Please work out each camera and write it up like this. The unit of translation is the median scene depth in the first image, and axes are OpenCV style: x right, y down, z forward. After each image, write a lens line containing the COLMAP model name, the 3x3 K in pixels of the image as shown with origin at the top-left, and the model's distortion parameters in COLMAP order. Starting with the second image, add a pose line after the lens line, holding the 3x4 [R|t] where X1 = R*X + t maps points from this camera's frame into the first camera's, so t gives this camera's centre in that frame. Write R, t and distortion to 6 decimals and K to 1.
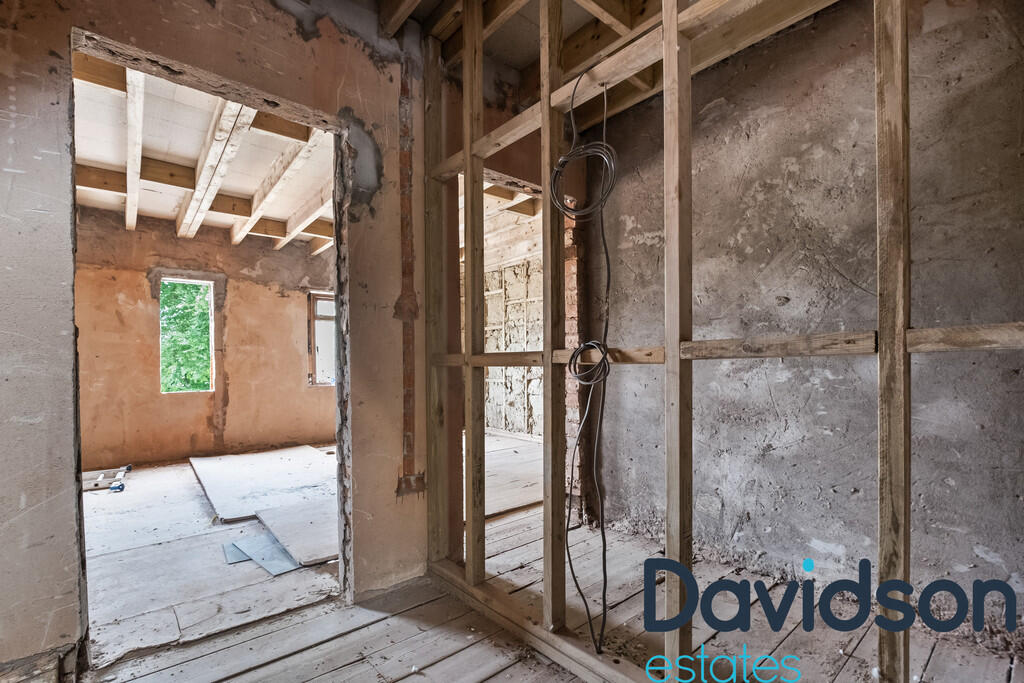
lens RADIAL K [[456.5, 0, 512.1], [0, 456.5, 367.3], [0, 0, 1]] dist [-0.002148, -0.000456]
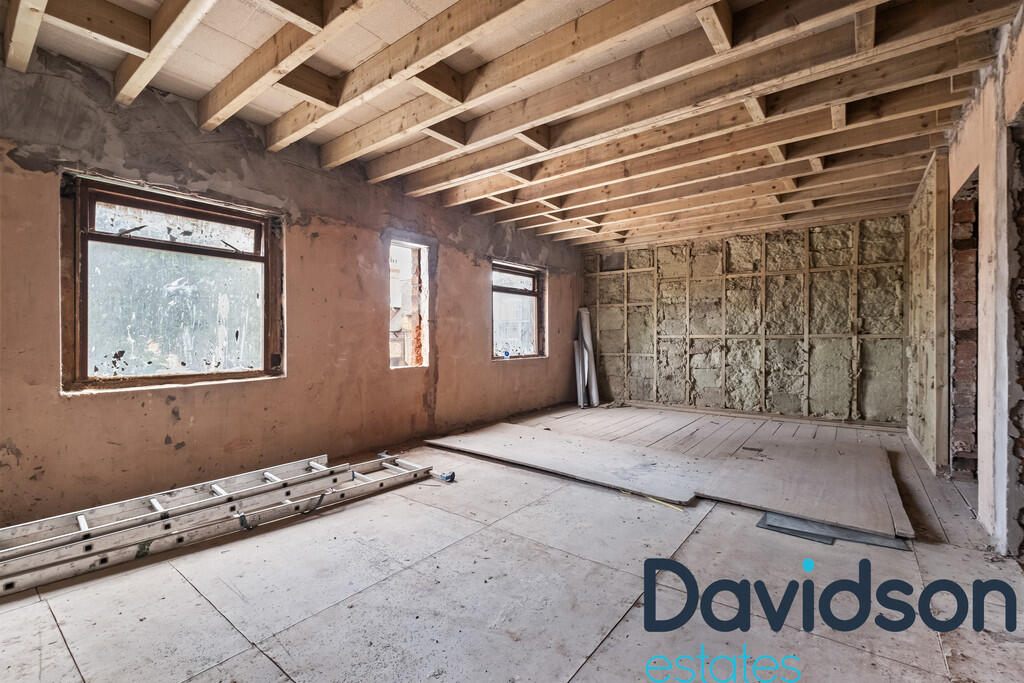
lens RADIAL K [[445.1, 0, 509.0], [0, 445.1, 339.1], [0, 0, 1]] dist [-0.000282, 0.000230]
pose [[0.976557, 0.010326, 0.215010, -0.686947], [-0.009801, 0.999946, -0.003508, -0.000801], [-0.215034, 0.001319, 0.976606, 0.096465]]
